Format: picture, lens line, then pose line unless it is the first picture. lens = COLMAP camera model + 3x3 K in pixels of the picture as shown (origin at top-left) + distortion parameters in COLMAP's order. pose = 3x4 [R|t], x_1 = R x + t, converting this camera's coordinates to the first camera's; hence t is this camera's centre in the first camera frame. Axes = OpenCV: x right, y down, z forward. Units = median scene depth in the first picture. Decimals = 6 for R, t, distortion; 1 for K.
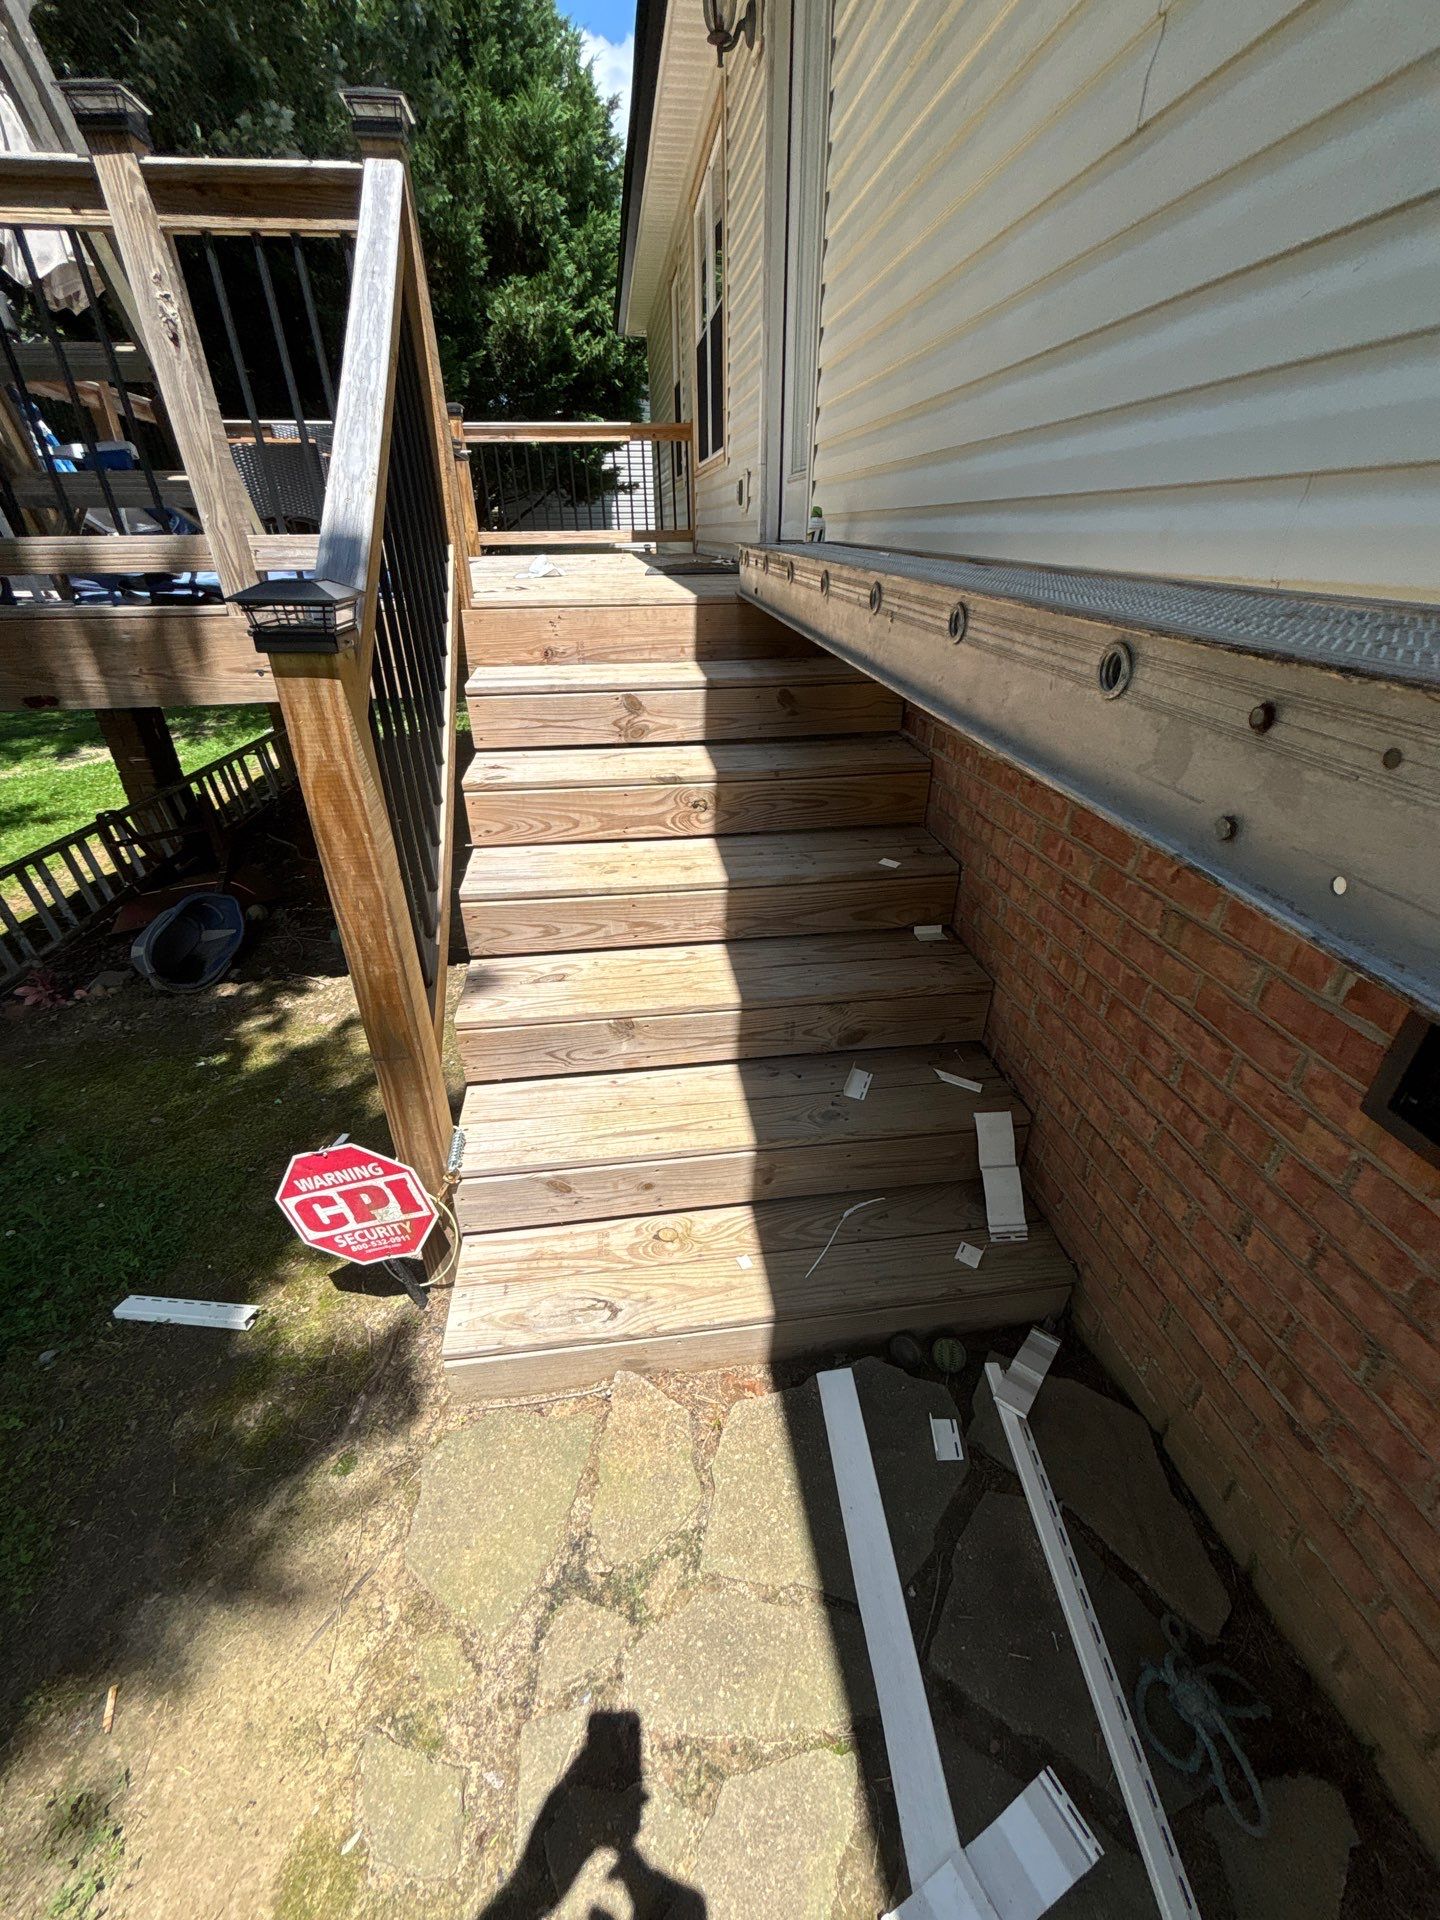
lens RADIAL K [[783.2, 0, 721.2], [0, 783.2, 952.7], [0, 0, 1]] dist [0.007319, 0.001658]
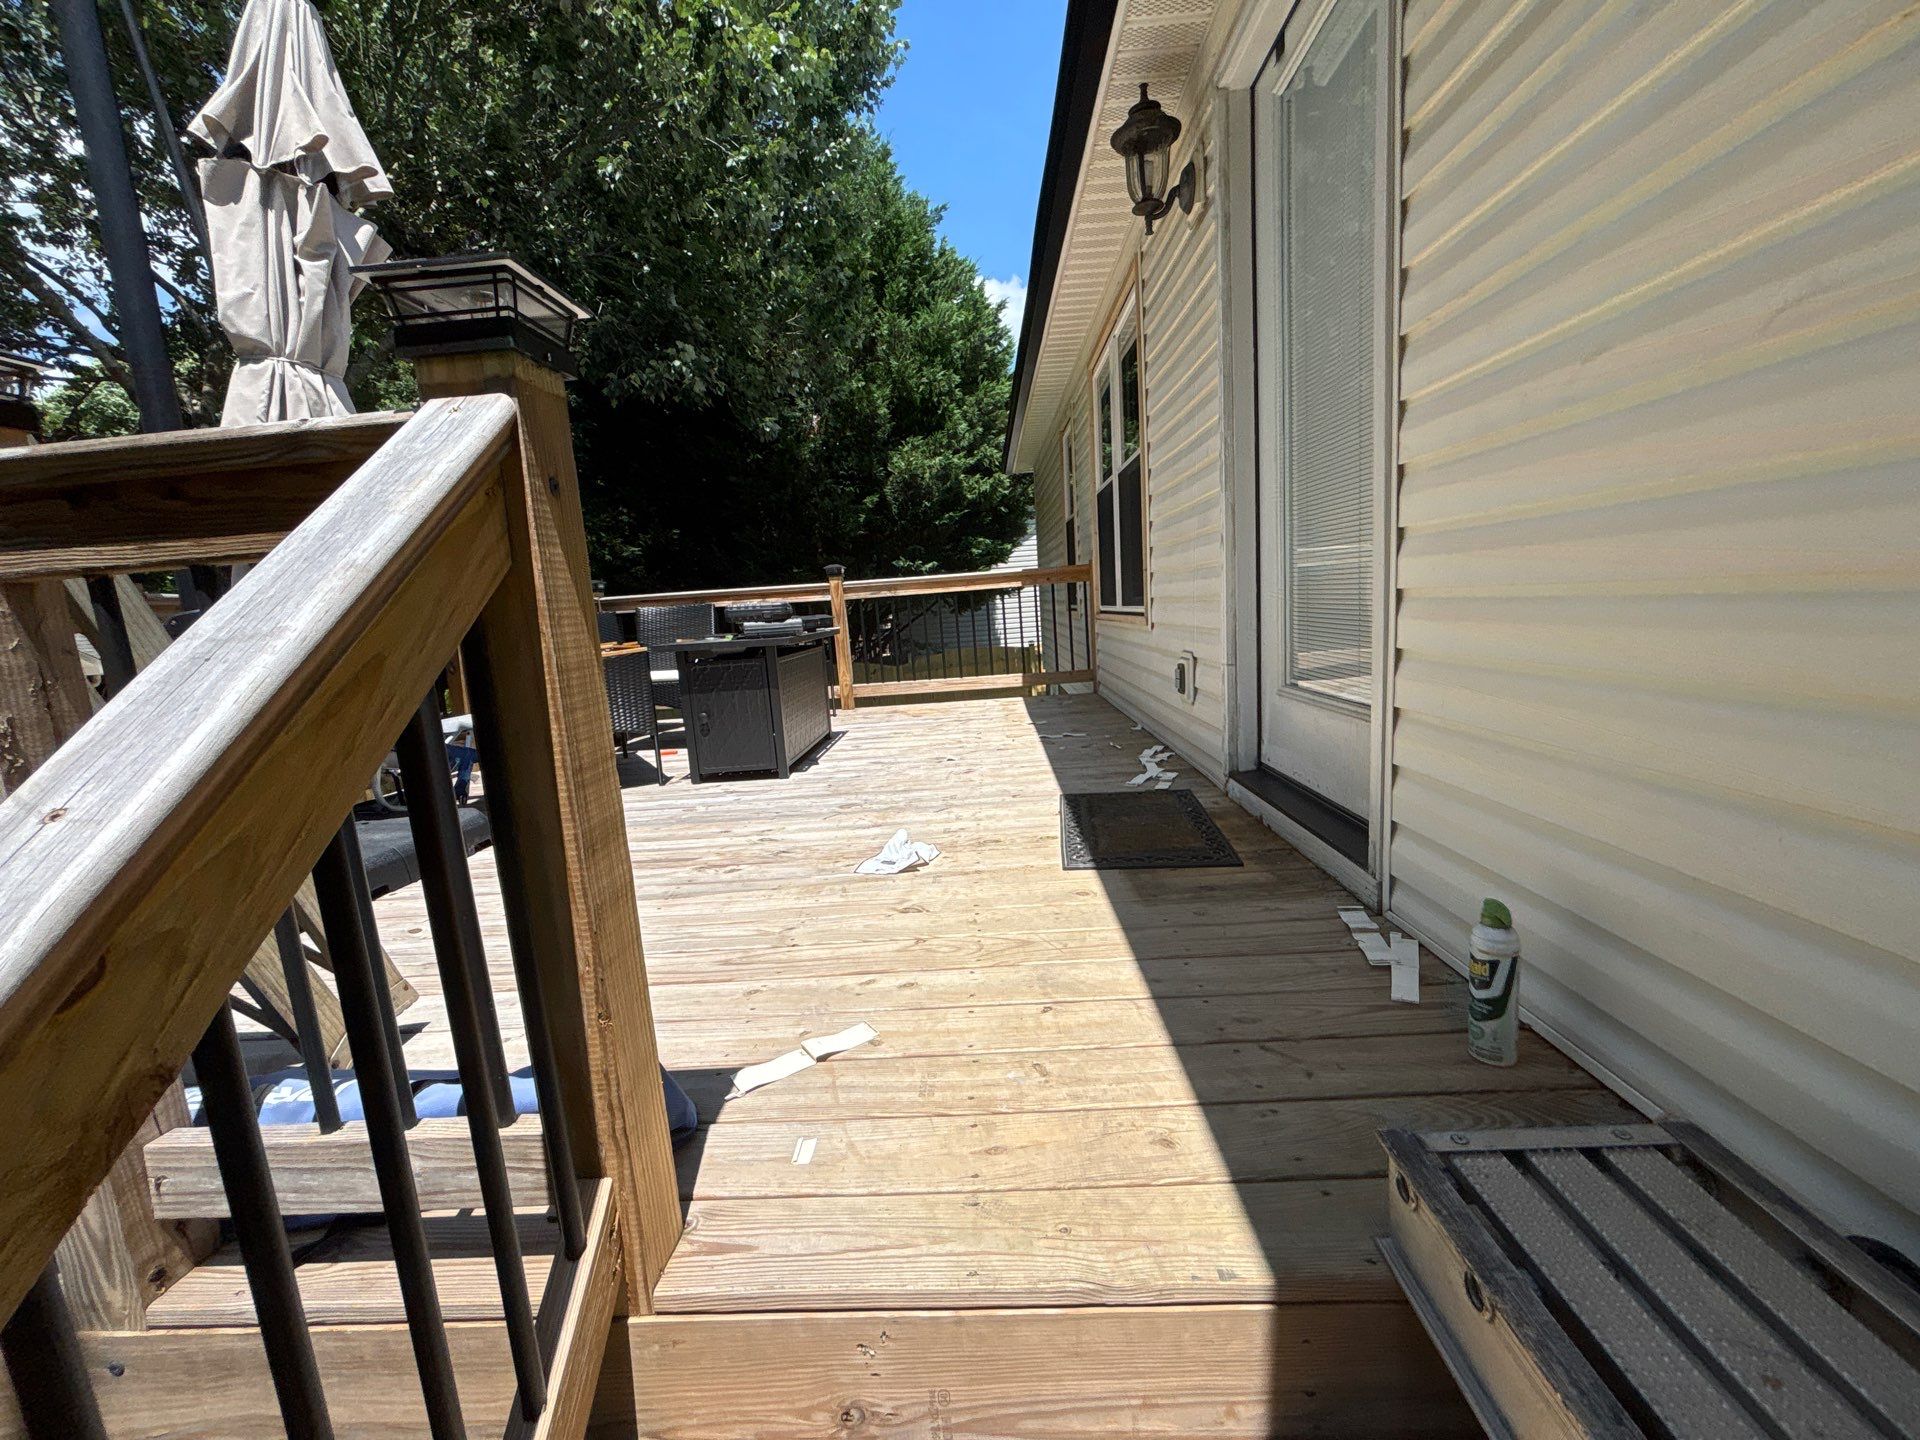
lens RADIAL K [[783.2, 0, 962.5], [0, 783.2, 722.4], [0, 0, 1]] dist [0.007319, 0.001658]
pose [[0.985017, -0.034177, -0.169035, -0.025437], [-0.023579, 0.944271, -0.328325, -0.145668], [0.170836, 0.327391, 0.929317, 0.146620]]
